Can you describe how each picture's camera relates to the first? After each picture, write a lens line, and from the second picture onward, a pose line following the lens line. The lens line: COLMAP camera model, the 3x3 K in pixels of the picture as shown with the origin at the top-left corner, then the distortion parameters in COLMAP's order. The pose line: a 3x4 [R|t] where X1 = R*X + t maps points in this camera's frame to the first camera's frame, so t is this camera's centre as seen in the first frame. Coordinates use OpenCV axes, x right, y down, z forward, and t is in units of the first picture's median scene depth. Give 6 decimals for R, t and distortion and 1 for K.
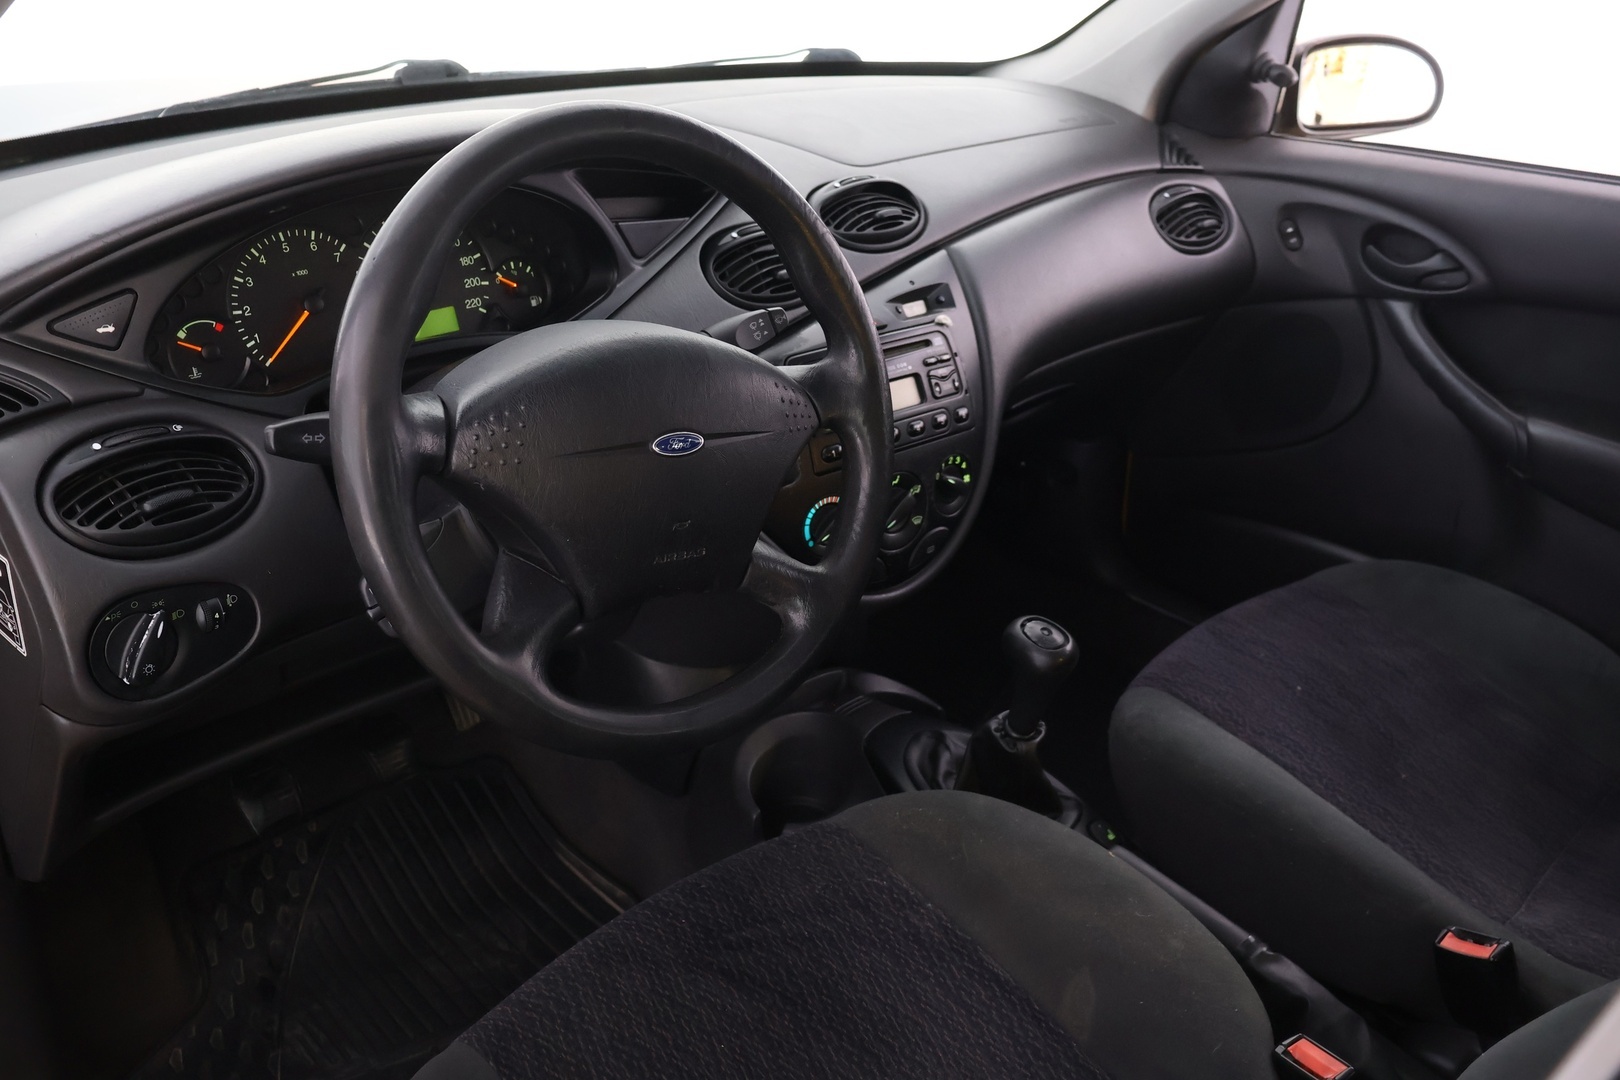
lens RADIAL K [[1364.9, 0, 810.0], [0, 1364.9, 540.0], [0, 0, 1]] dist [-0.000805, 0.005101]
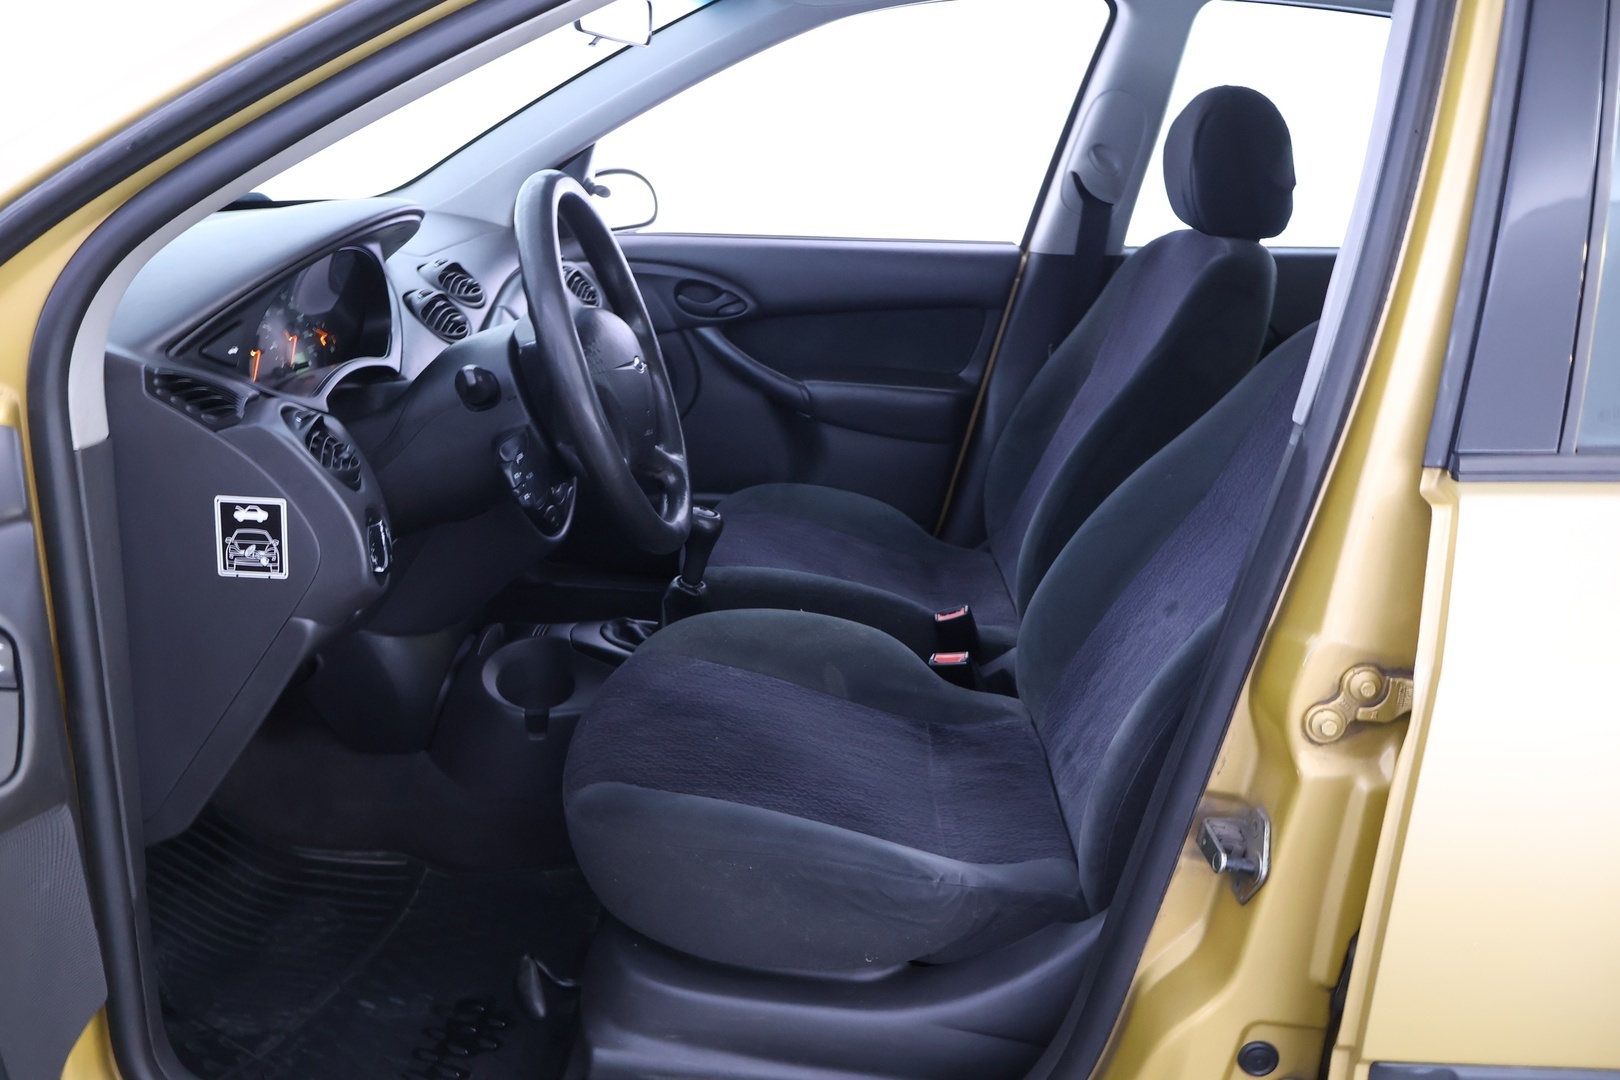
lens RADIAL K [[1364.9, 0, 810.0], [0, 1364.9, 540.0], [0, 0, 1]] dist [-0.000805, 0.005101]
pose [[0.708158, -0.196899, 0.678043, -0.661362], [0.277666, 0.960614, -0.011043, 0.122347], [-0.649164, 0.196090, 0.734939, -0.198804]]
